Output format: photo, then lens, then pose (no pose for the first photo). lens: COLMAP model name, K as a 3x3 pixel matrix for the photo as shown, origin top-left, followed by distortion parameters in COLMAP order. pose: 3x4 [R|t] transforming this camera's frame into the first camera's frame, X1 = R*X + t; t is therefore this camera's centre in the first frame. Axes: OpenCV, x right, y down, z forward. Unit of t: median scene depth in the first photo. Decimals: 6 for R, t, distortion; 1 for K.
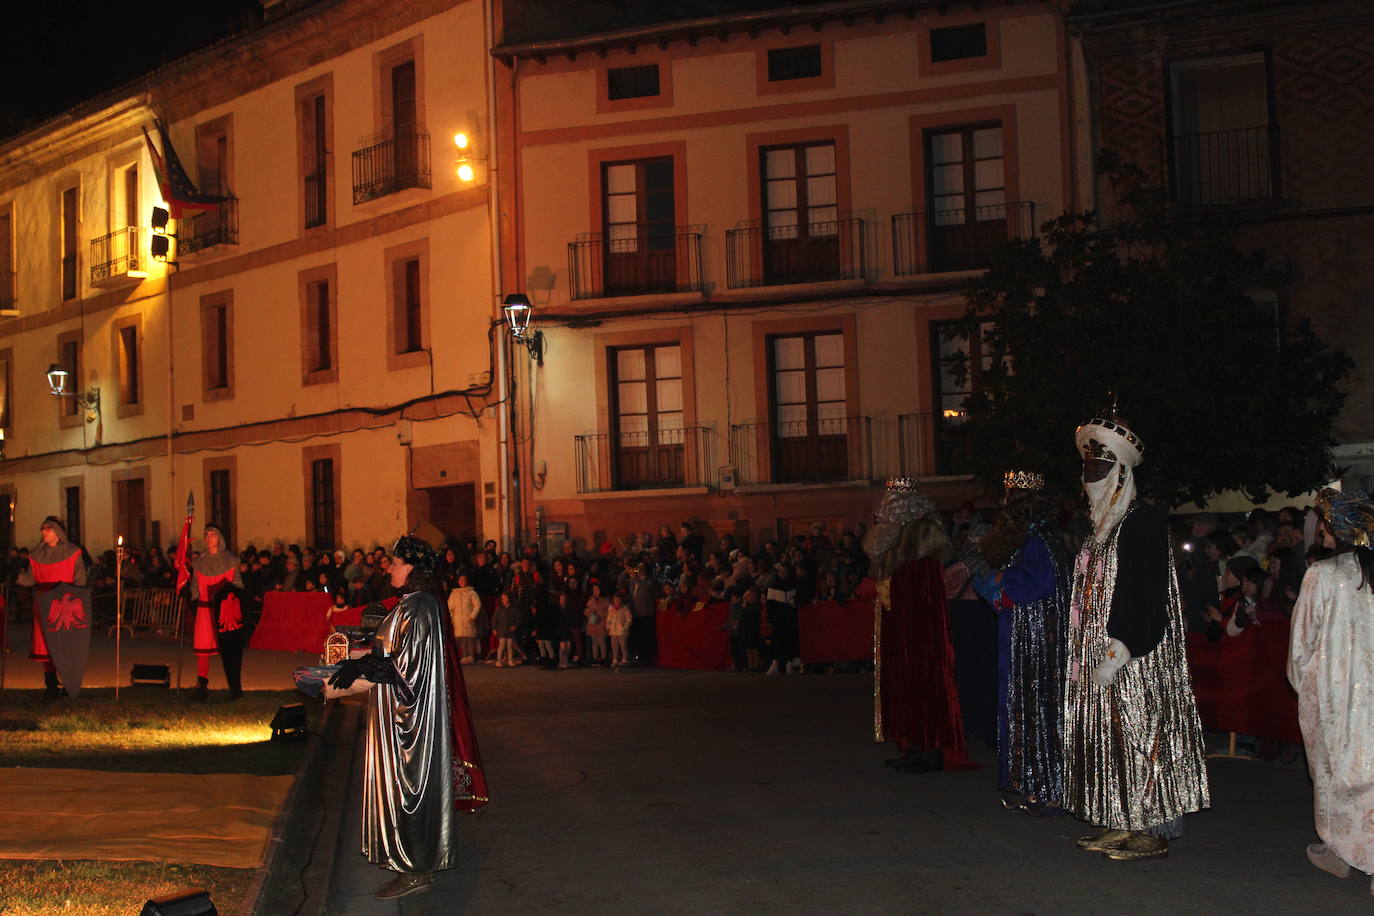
lens RADIAL K [[1869.7, 0, 693.2], [0, 1869.7, 455.7], [0, 0, 1]] dist [0.143307, 0.000000]
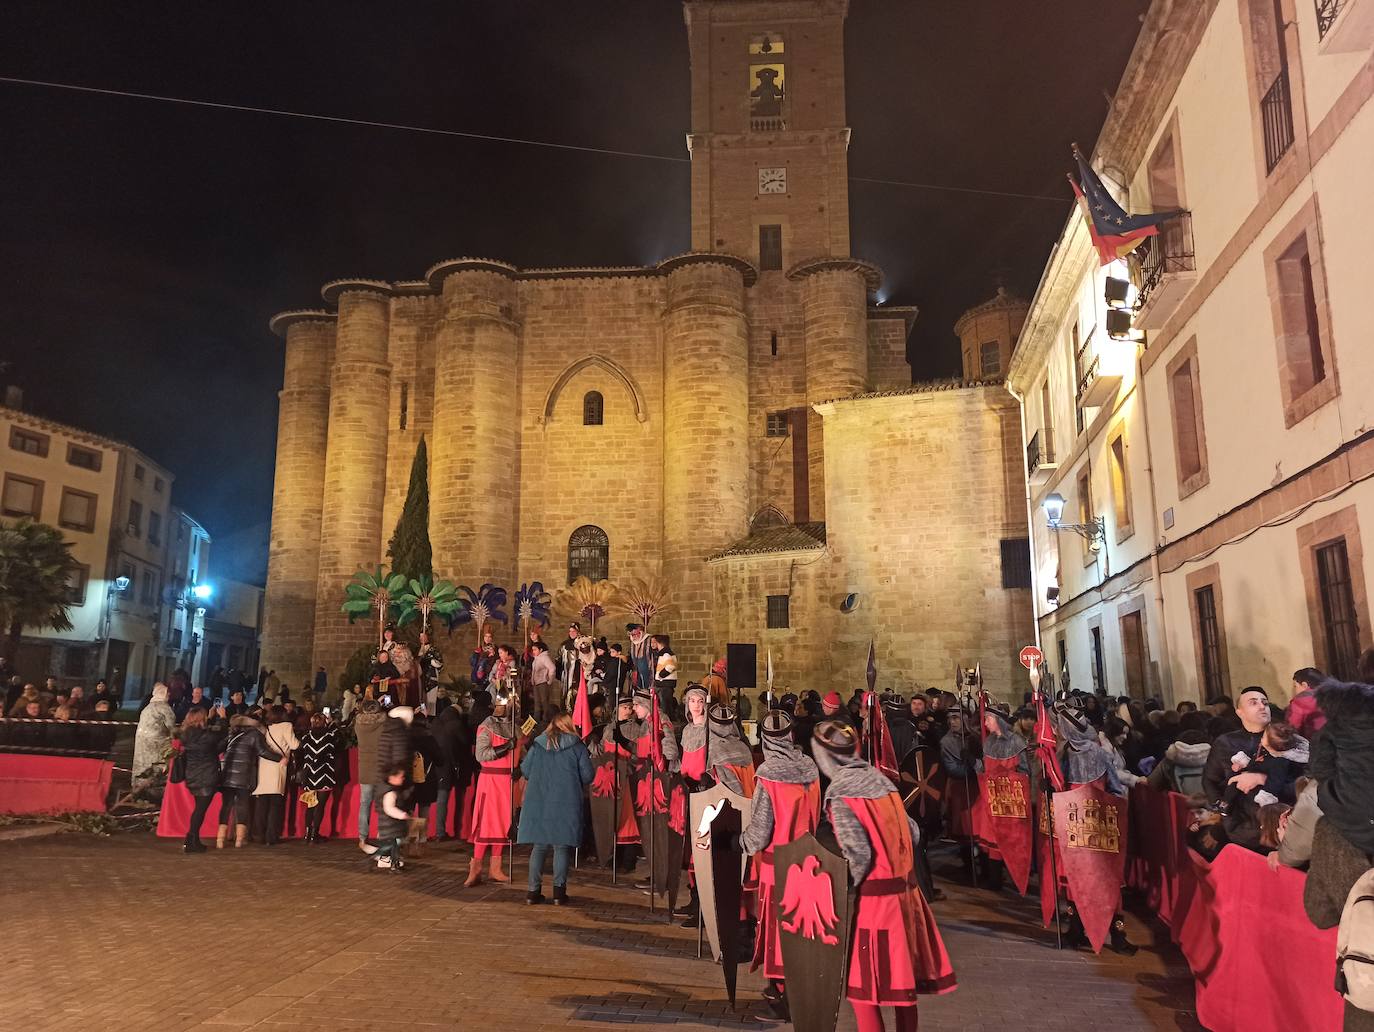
lens RADIAL K [[1019.1, 0, 685.5], [0, 1019.1, 517.8], [0, 0, 1]] dist [0.060440, -0.019475]
pose [[0.653014, -0.114663, -0.748616, -0.074921], [0.023488, 0.991063, -0.131309, 0.027584], [0.756982, 0.068163, 0.649871, 0.553021]]
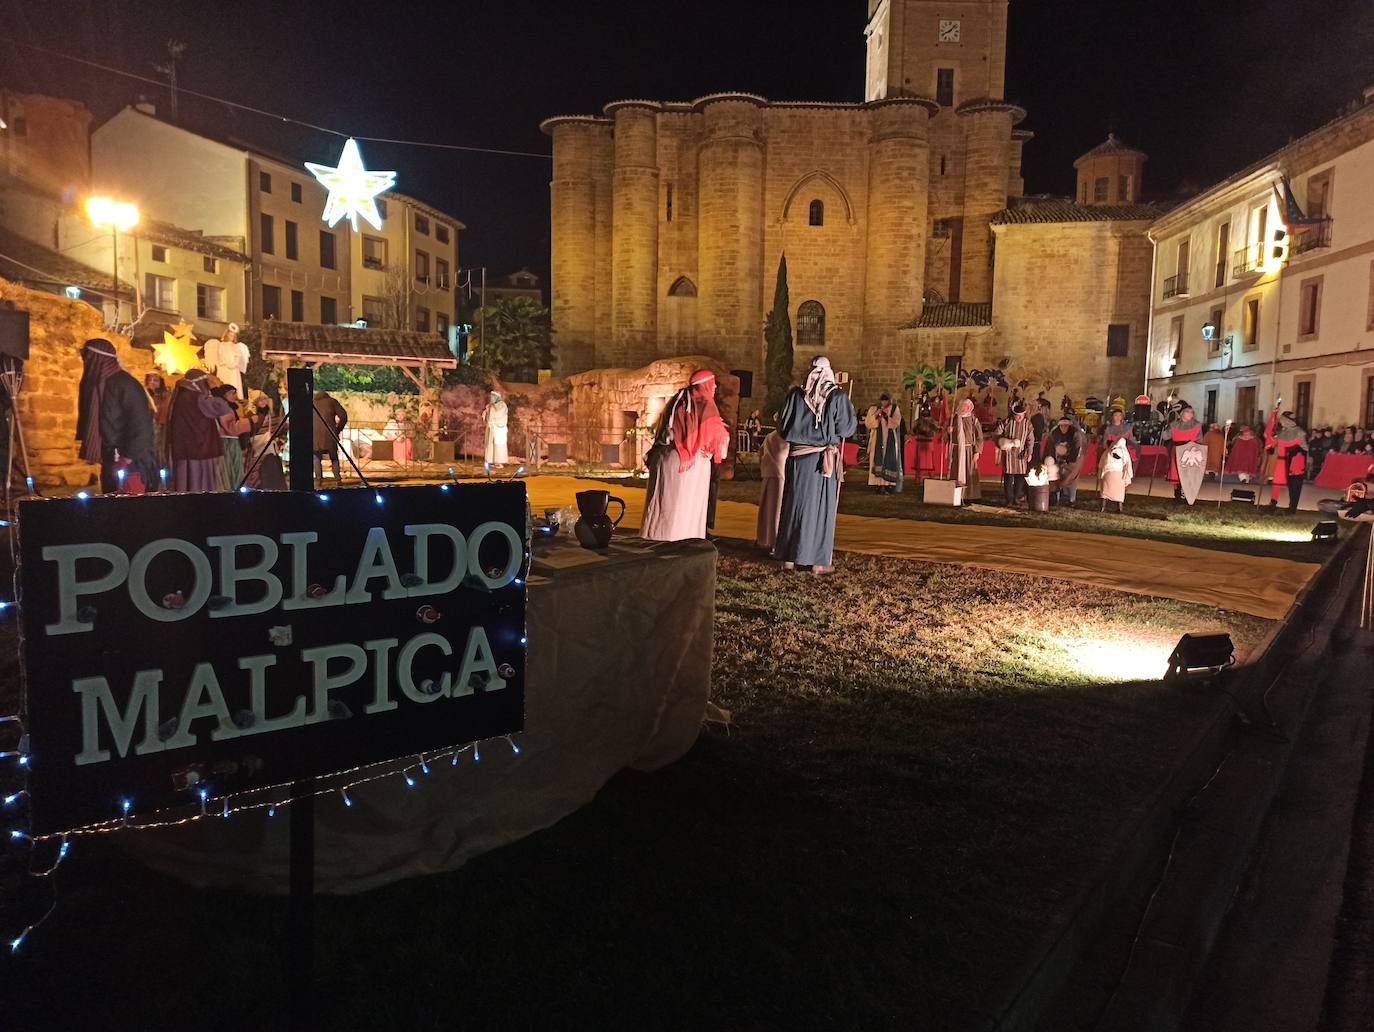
lens RADIAL K [[1019.1, 0, 698.9], [0, 1019.1, 516.6], [0, 0, 1]] dist [0.060440, -0.019475]
pose [[0.731228, 0.098435, -0.674993, -0.000079], [-0.001354, 0.989741, 0.142868, -0.005181], [0.682132, -0.103555, 0.723860, -0.085392]]
